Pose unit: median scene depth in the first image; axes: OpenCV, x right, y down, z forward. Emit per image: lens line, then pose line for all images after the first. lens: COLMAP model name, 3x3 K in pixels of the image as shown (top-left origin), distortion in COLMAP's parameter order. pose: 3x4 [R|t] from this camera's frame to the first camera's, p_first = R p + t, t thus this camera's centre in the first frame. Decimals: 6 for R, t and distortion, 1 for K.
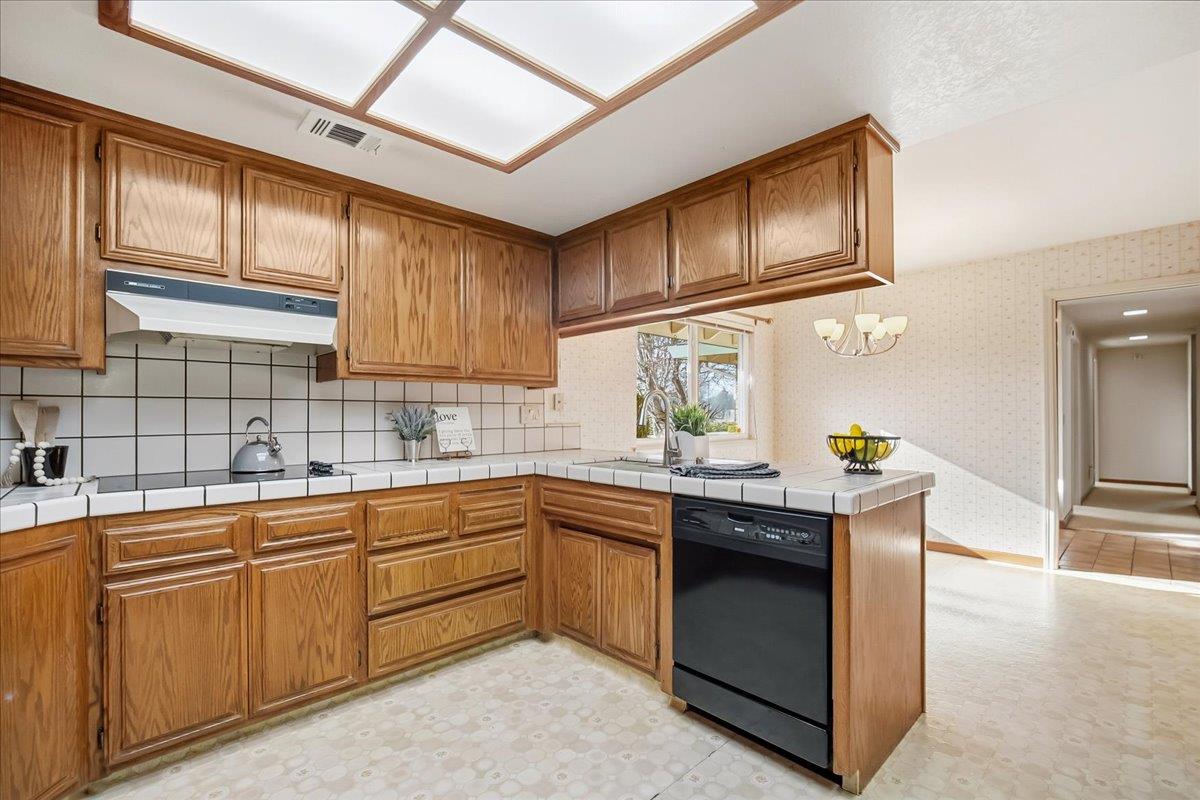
lens RADIAL K [[527.7, 0, 597.9], [0, 527.7, 409.6], [0, 0, 1]] dist [-0.013481, 0.002746]
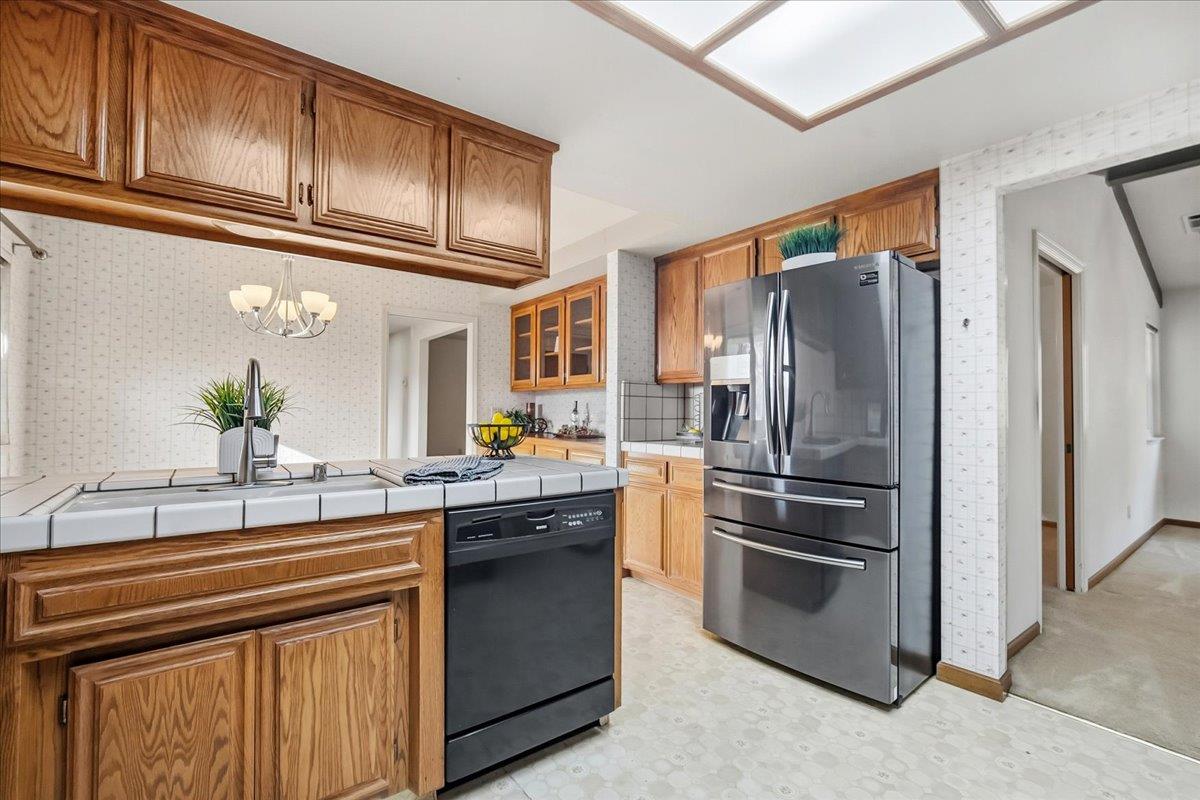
lens RADIAL K [[527.7, 0, 607.0], [0, 527.7, 398.7], [0, 0, 1]] dist [-0.013481, 0.002746]
pose [[0.103897, 0.024210, 0.994293, -0.545023], [-0.015994, 0.999615, -0.022668, 0.019395], [-0.994459, -0.013547, 0.104244, 0.675758]]
